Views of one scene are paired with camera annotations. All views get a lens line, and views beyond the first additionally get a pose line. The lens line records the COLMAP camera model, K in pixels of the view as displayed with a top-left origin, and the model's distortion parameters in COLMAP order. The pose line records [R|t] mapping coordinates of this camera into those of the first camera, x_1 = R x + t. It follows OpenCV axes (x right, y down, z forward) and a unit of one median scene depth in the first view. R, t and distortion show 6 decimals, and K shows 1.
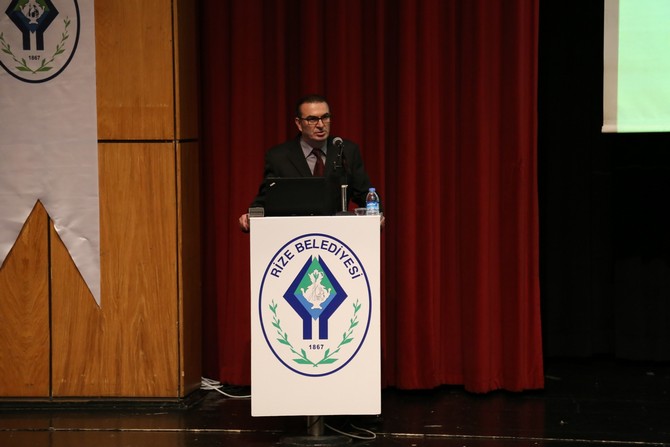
lens RADIAL K [[2045.8, 0, 335.1], [0, 2045.8, 223.3], [0, 0, 1]] dist [0.042862, 0.000000]
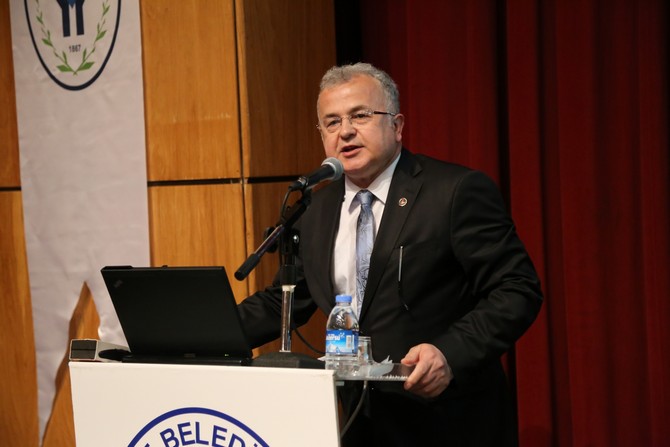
lens RADIAL K [[1413.4, 0, 334.7], [0, 1413.4, 224.3], [0, 0, 1]] dist [0.185041, 0.000000]
pose [[0.841758, -0.011958, -0.539723, 0.145978], [0.011333, 0.999926, -0.004479, -0.026307], [0.539736, -0.002347, 0.841831, 0.691796]]
